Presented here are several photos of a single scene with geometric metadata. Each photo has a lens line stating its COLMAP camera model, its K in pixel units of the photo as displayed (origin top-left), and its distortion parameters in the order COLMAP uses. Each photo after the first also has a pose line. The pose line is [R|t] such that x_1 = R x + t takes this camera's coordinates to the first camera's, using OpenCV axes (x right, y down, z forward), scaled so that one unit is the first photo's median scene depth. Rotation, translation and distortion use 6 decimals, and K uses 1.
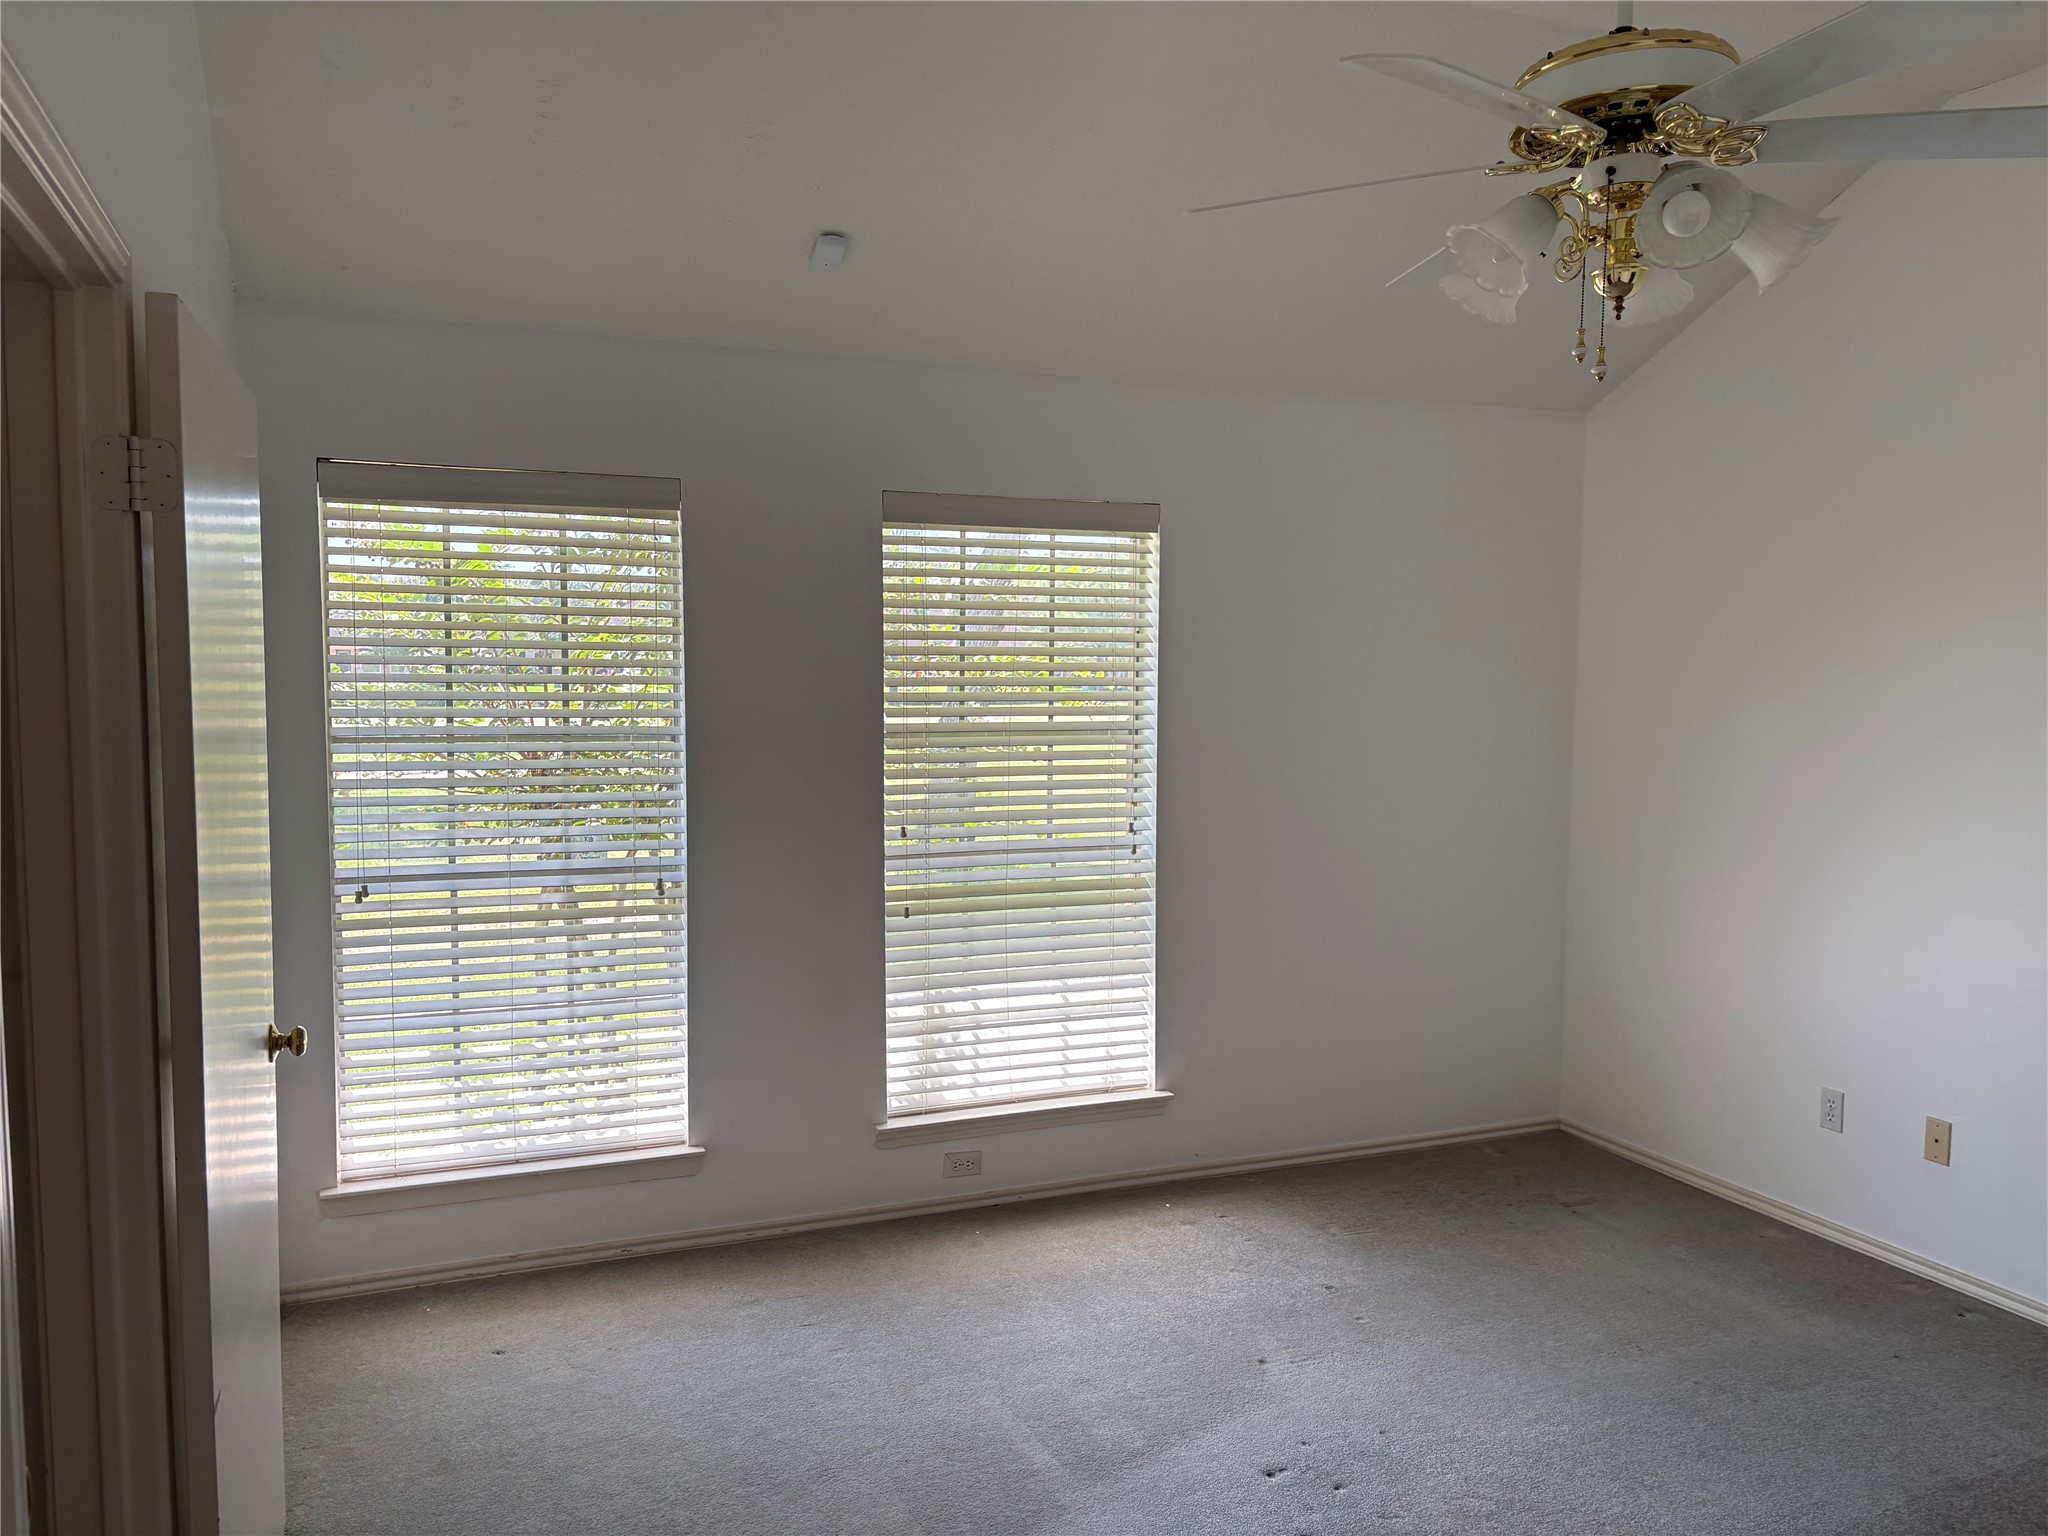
lens RADIAL K [[1580.9, 0, 1024.0], [0, 1580.9, 768.0], [0, 0, 1]] dist [0.142821, -0.362224]
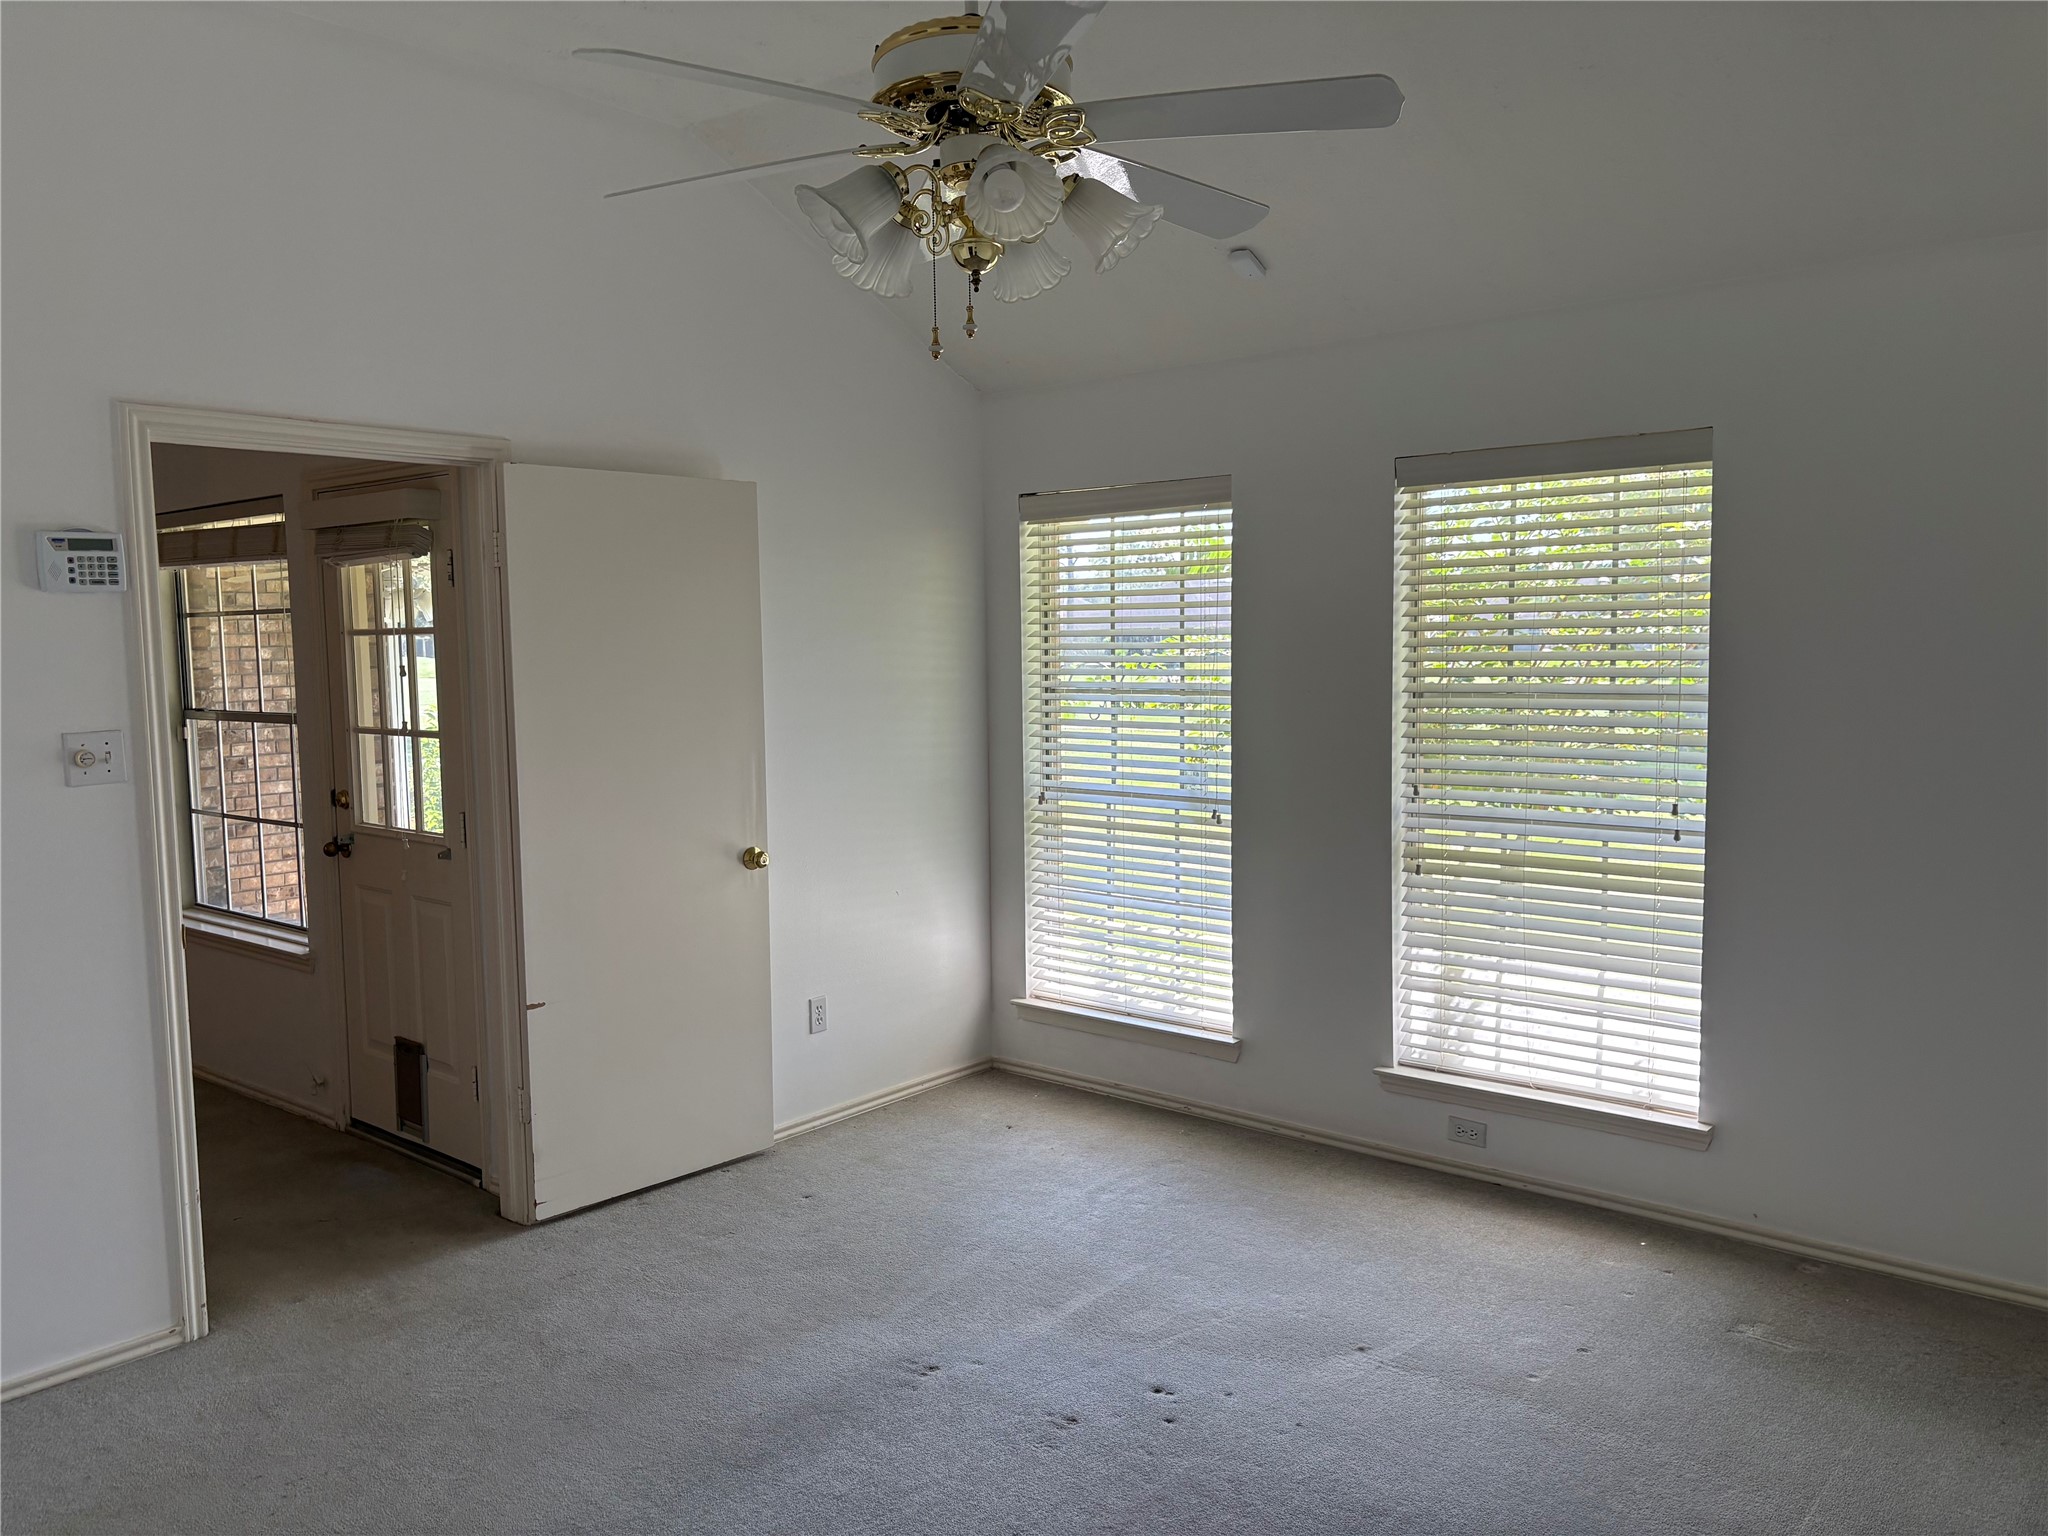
lens RADIAL K [[1580.9, 0, 1024.0], [0, 1580.9, 768.0], [0, 0, 1]] dist [0.142821, -0.362224]
pose [[0.438339, 0.061566, -0.896699, 0.723425], [-0.038832, 0.998017, 0.049539, -0.014771], [0.897970, 0.013106, 0.439861, 0.318064]]
